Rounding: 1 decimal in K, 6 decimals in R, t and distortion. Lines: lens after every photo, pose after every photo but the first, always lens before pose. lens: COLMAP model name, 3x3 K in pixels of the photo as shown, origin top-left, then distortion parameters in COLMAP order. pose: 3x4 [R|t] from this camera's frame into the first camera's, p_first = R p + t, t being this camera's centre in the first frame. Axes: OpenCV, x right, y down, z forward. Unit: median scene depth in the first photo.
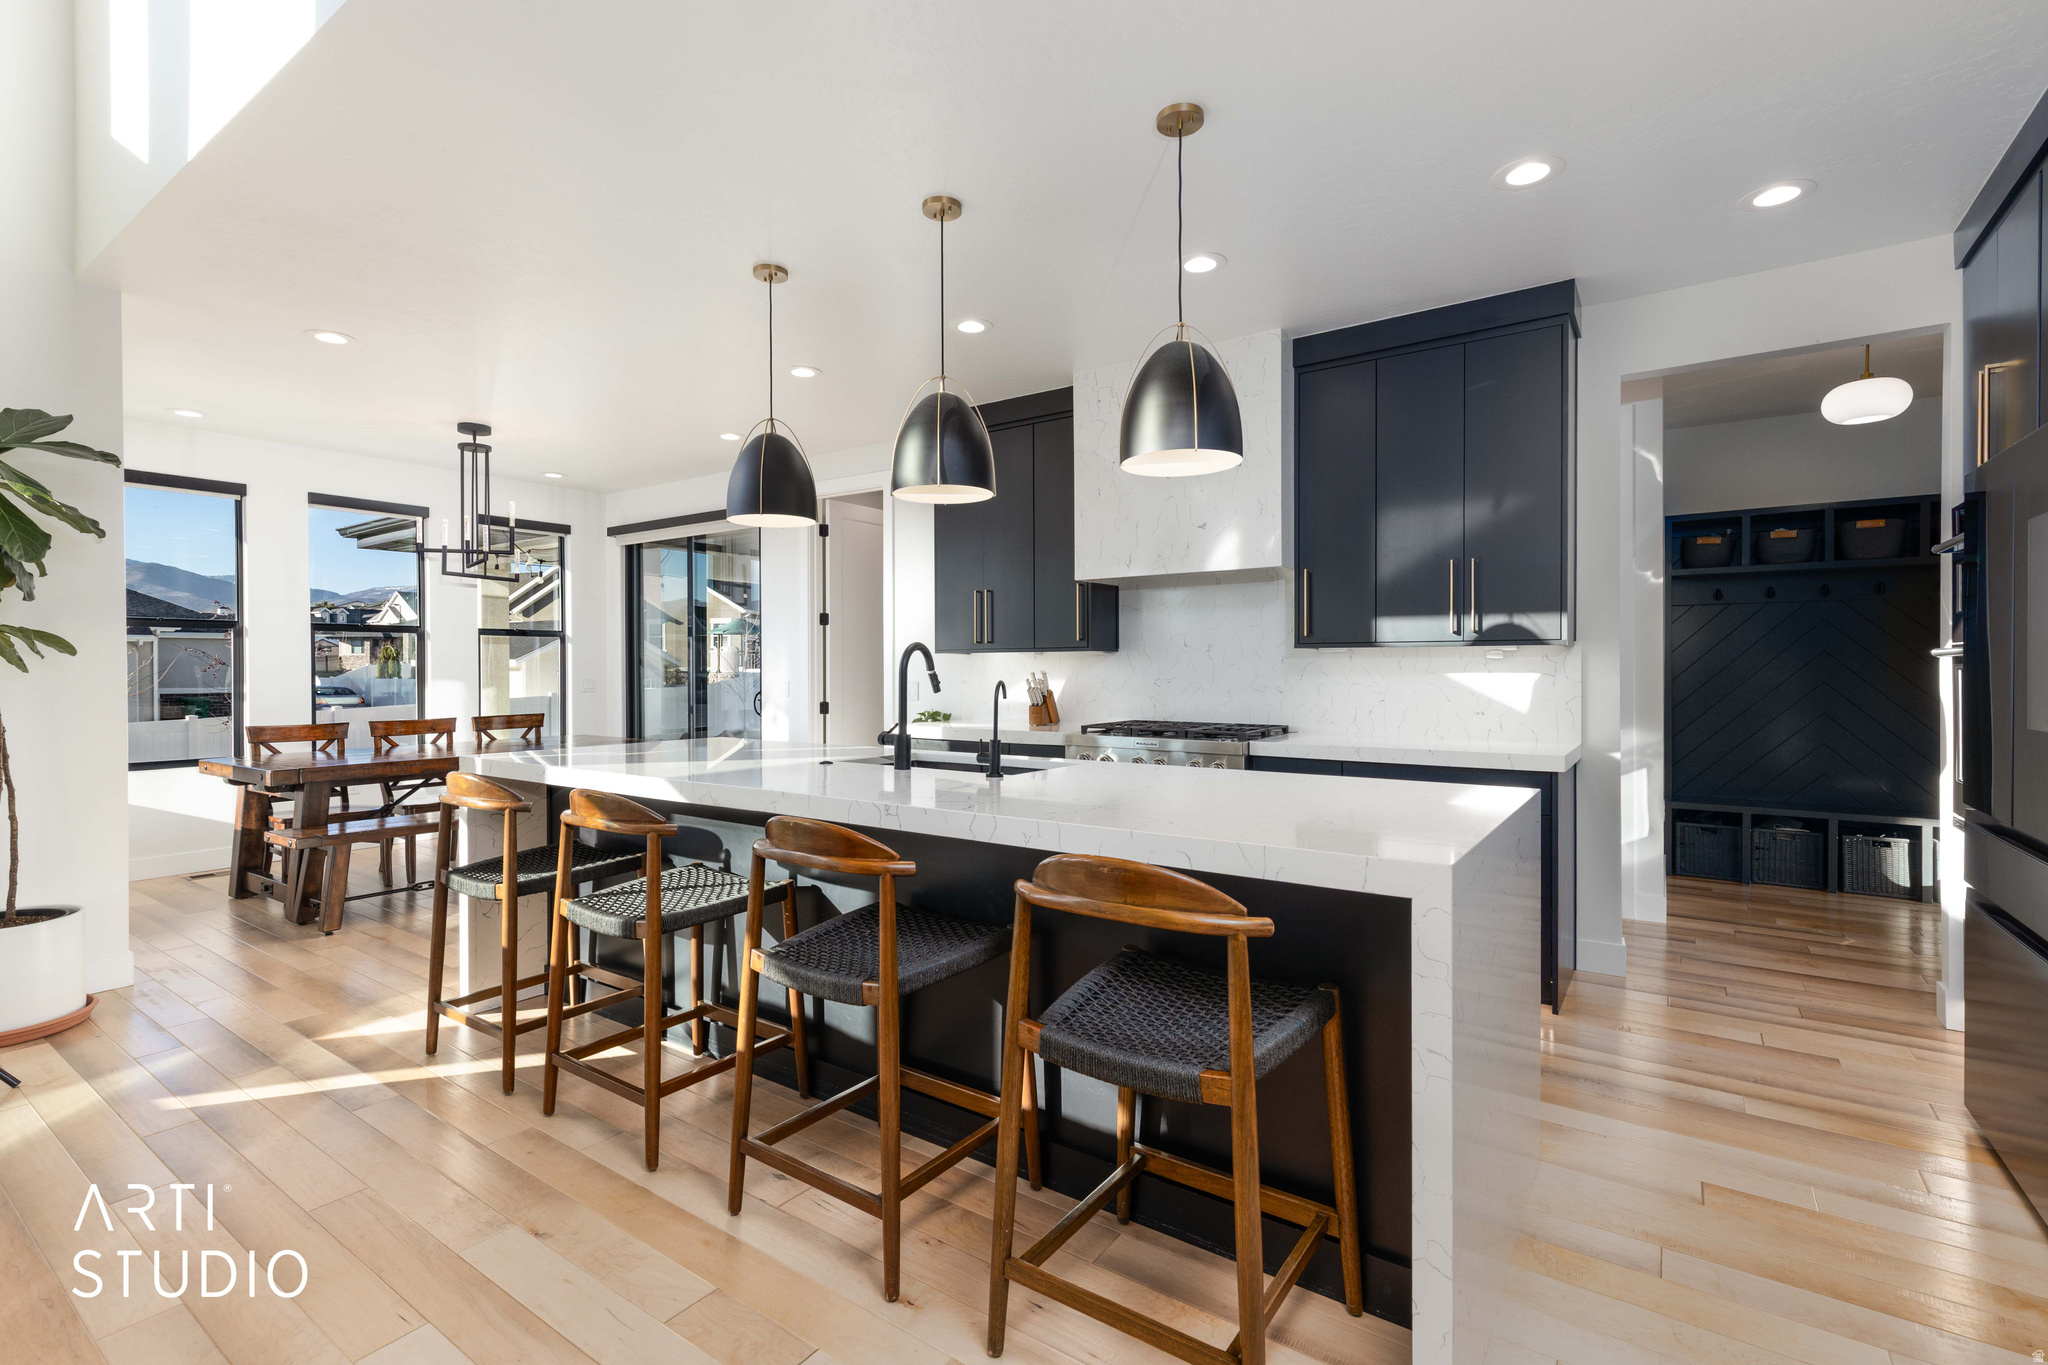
lens RADIAL K [[940.7, 0, 1030.4], [0, 940.7, 676.6], [0, 0, 1]] dist [0.004464, 0.000762]
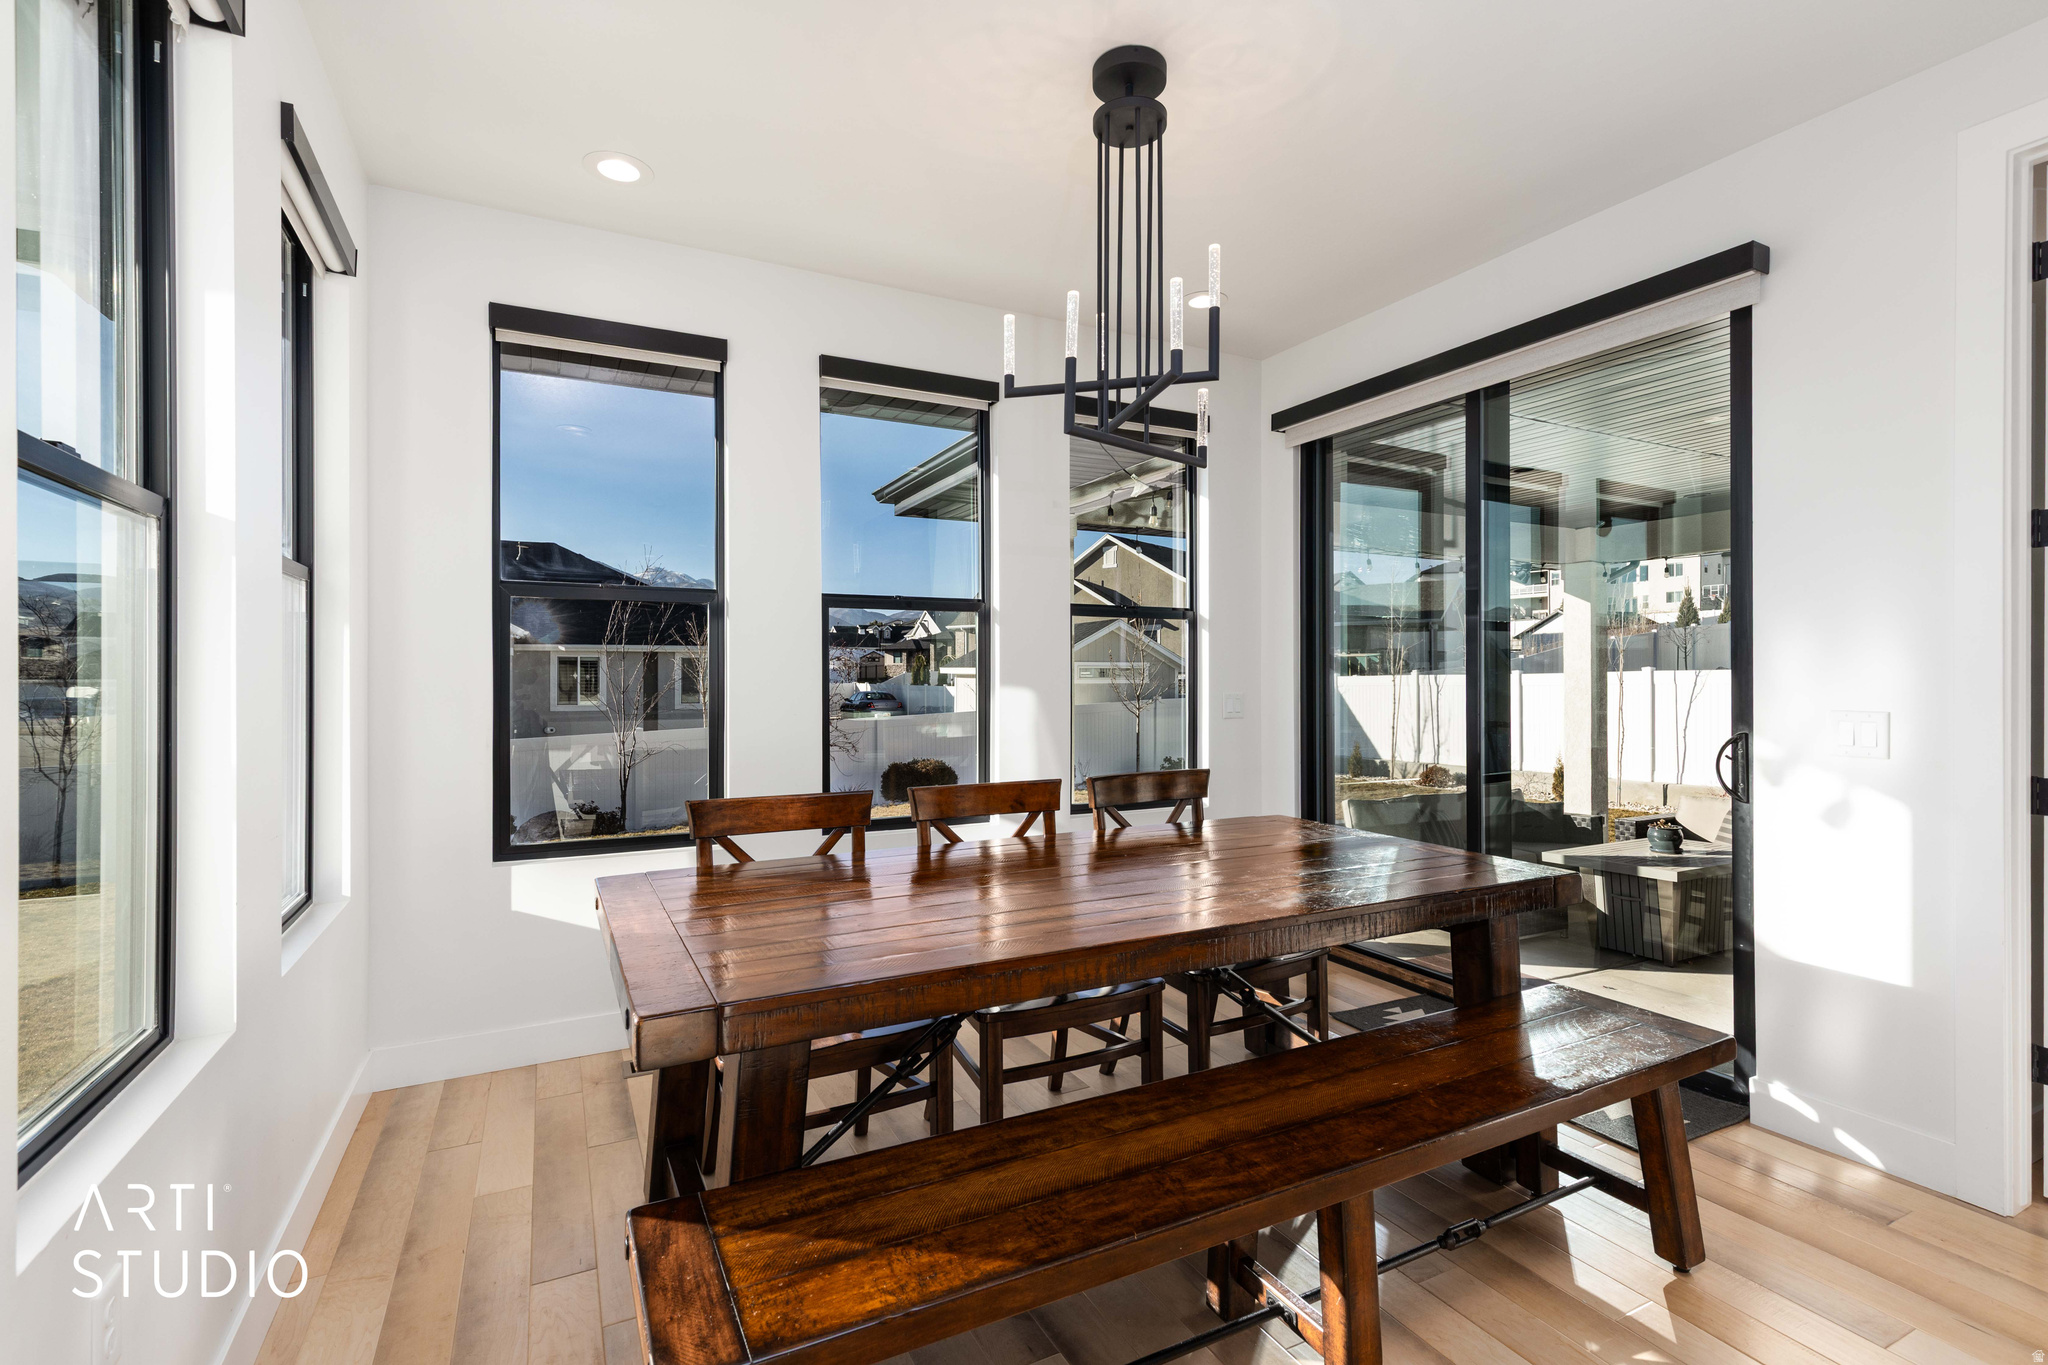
lens RADIAL K [[940.7, 0, 1023.5], [0, 940.7, 679.8], [0, 0, 1]] dist [0.004464, 0.000762]
pose [[0.883820, 0.001019, -0.467826, -0.319761], [-0.003115, 0.999988, -0.003706, -0.003166], [0.467816, 0.004733, 0.883813, 0.453872]]
